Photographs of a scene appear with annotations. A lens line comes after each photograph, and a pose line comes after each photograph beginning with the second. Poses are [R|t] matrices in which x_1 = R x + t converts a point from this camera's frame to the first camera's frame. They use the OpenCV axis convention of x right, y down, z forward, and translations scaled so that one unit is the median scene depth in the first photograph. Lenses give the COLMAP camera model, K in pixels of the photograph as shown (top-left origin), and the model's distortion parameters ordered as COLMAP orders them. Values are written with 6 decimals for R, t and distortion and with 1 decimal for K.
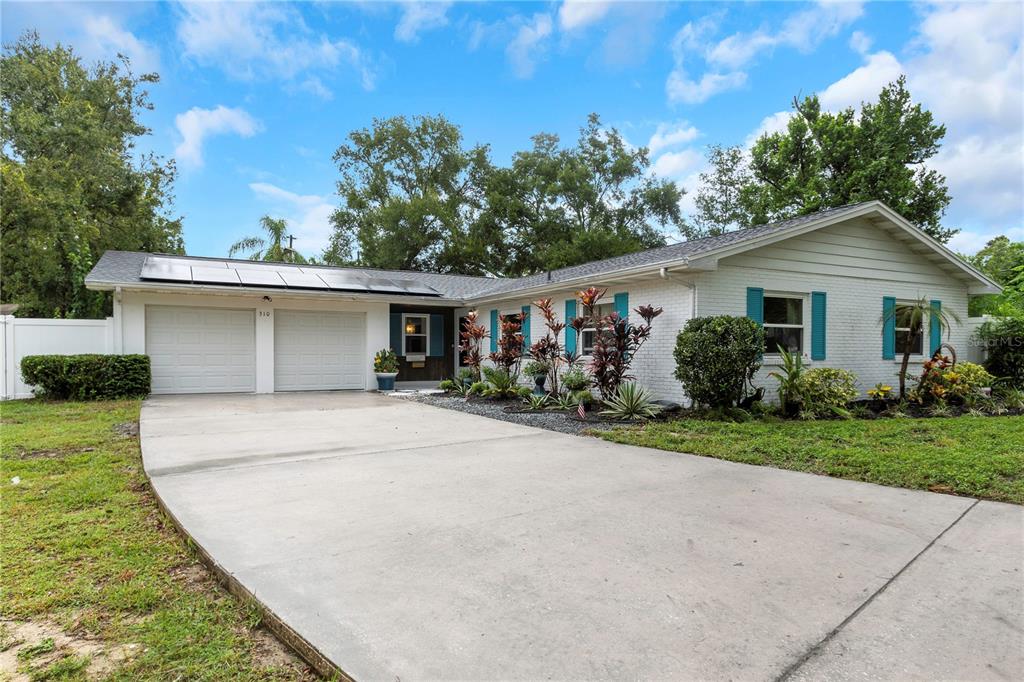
lens RADIAL K [[567.5, 0, 512.0], [0, 567.5, 341.0], [0, 0, 1]] dist [-0.000122, -0.000176]
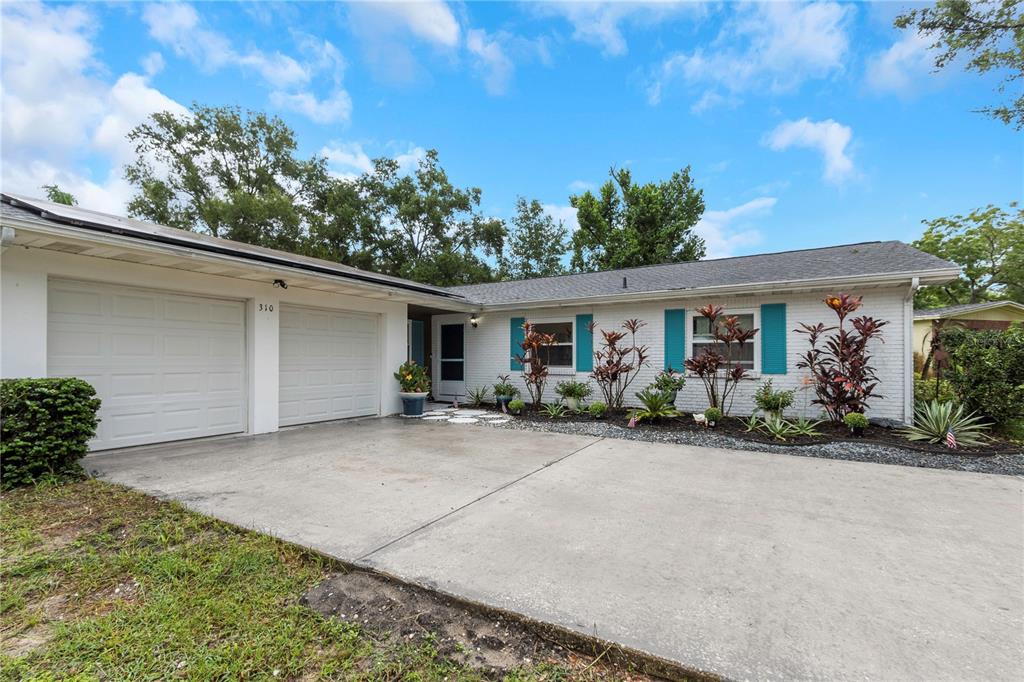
lens RADIAL K [[451.1, 0, 514.7], [0, 451.1, 347.8], [0, 0, 1]] dist [0.002135, -0.000057]
pose [[0.877728, 0.009382, 0.479067, -0.168399], [-0.006131, 0.999946, -0.008350, -0.000245], [-0.479120, 0.004391, 0.877739, 0.163239]]
